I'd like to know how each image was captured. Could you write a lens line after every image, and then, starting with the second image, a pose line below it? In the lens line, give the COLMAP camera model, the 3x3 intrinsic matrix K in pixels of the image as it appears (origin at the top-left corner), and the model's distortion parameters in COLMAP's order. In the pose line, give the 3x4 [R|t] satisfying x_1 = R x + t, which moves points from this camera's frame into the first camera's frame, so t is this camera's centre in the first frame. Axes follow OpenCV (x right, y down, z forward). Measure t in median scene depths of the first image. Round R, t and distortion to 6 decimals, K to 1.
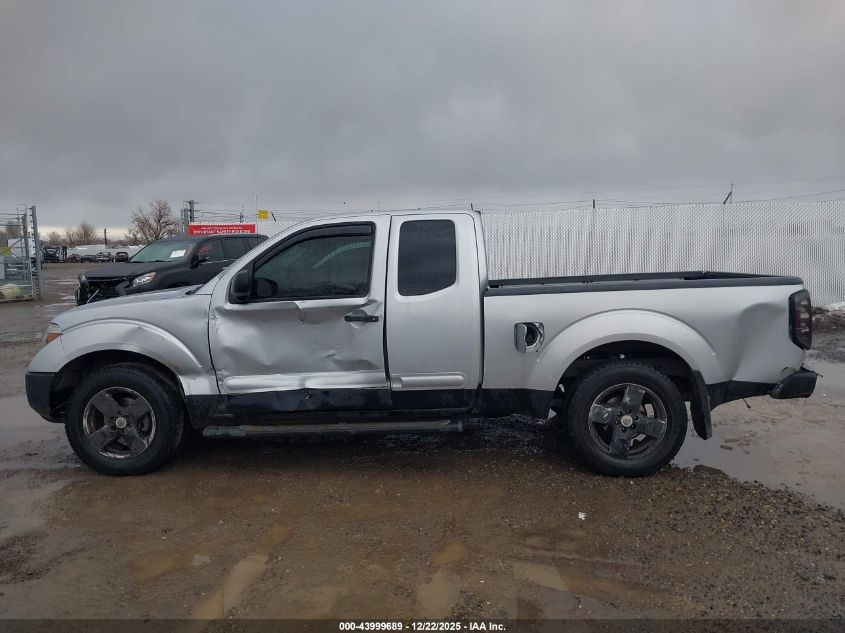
lens RADIAL K [[674.8, 0, 445.9], [0, 674.8, 336.7], [0, 0, 1]] dist [0.043991, -0.009687]
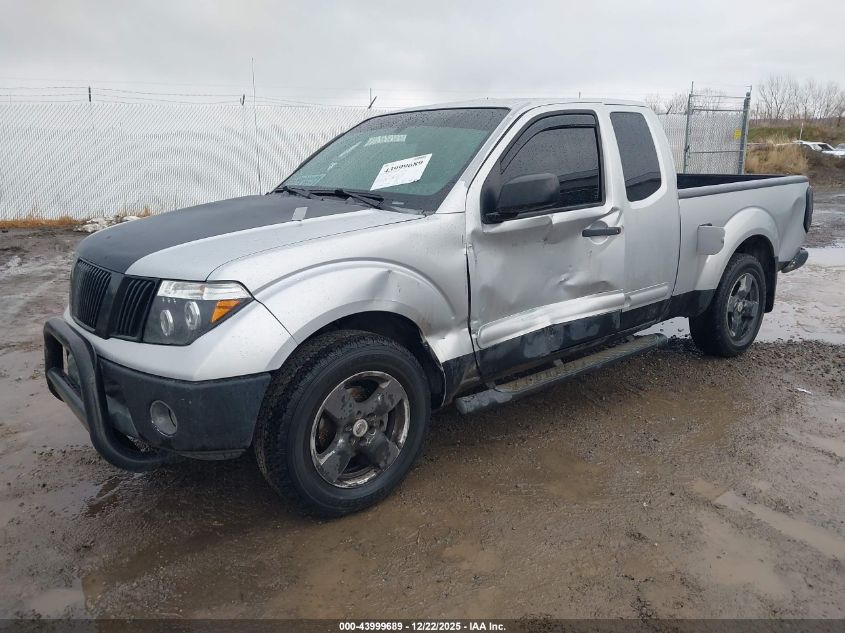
lens RADIAL K [[647.4, 0, 445.1], [0, 647.4, 352.4], [0, 0, 1]] dist [0.046499, -0.002951]
pose [[0.719274, -0.189846, 0.668284, -0.815029], [0.079729, 0.978140, 0.192057, -0.049967], [-0.690137, -0.084860, 0.718686, 0.530194]]
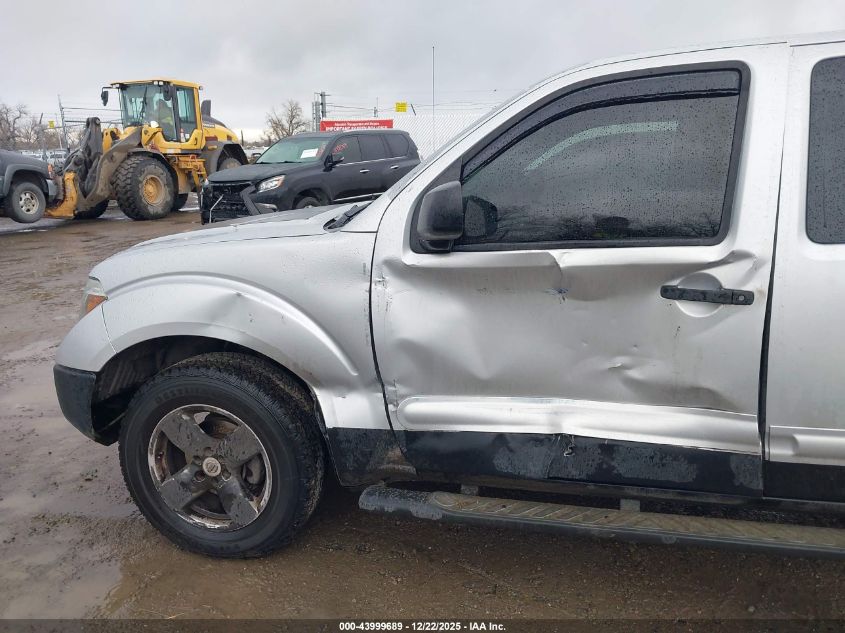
lens RADIAL K [[674.8, 0, 445.9], [0, 674.8, 336.7], [0, 0, 1]] dist [0.043991, -0.009687]
pose [[0.983814, 0.048554, -0.172488, -0.209059], [-0.024154, 0.989738, 0.140836, -0.056547], [0.177556, -0.134390, 0.974891, 0.528162]]
